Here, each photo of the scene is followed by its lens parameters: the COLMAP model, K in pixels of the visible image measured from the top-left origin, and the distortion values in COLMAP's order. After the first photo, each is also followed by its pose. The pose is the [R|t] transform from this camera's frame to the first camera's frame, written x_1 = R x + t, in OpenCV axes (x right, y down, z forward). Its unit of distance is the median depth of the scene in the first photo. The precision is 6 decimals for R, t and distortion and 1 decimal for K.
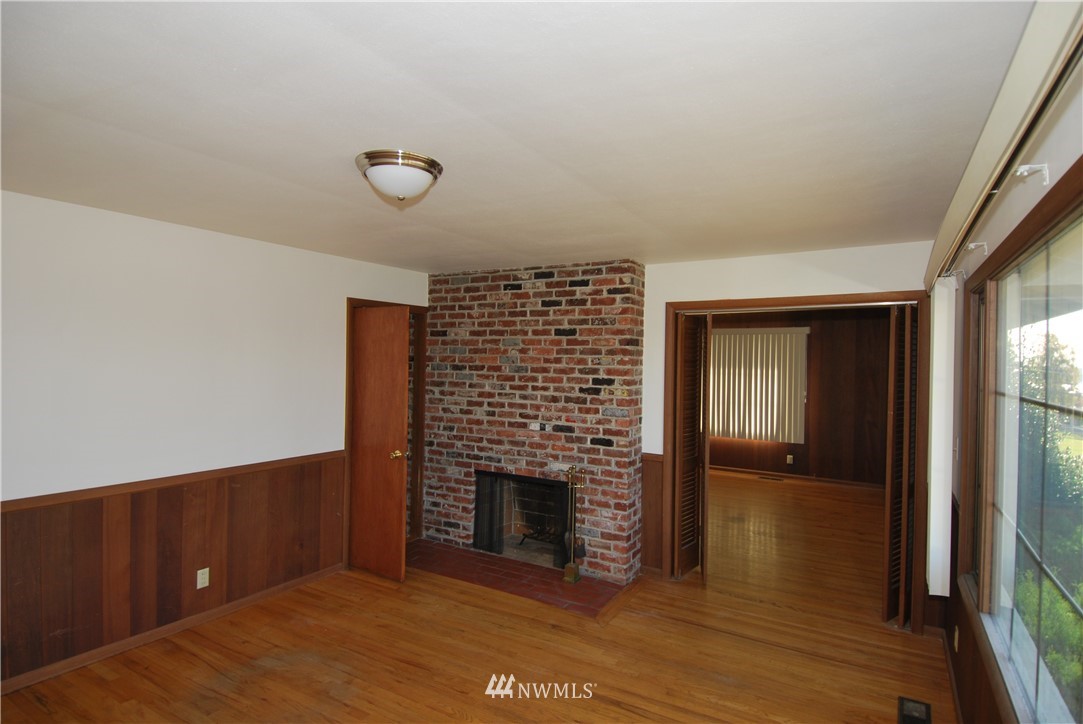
lens RADIAL K [[559.0, 0, 548.3], [0, 559.0, 358.7], [0, 0, 1]] dist [0.040560, -0.043880]
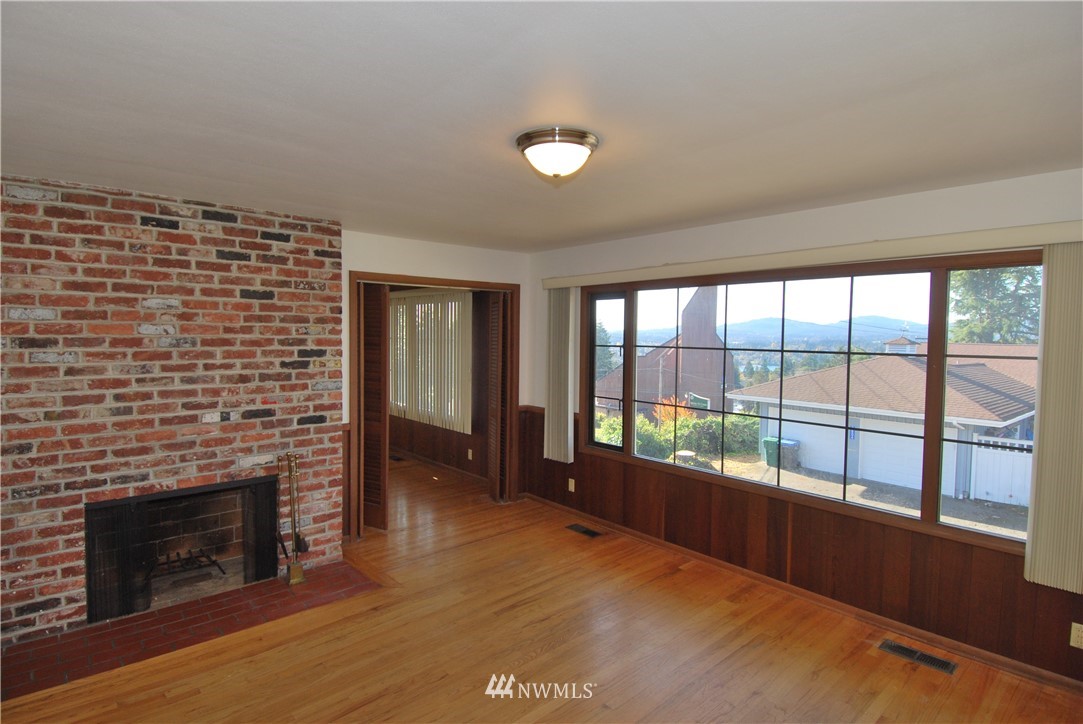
lens RADIAL K [[559.0, 0, 551.8], [0, 559.0, 362.7], [0, 0, 1]] dist [0.040560, -0.043880]
pose [[0.300082, -0.064272, 0.951746, -0.610775], [-0.008004, 0.997523, 0.069887, -0.009539], [-0.953880, -0.028589, 0.298824, 0.340710]]
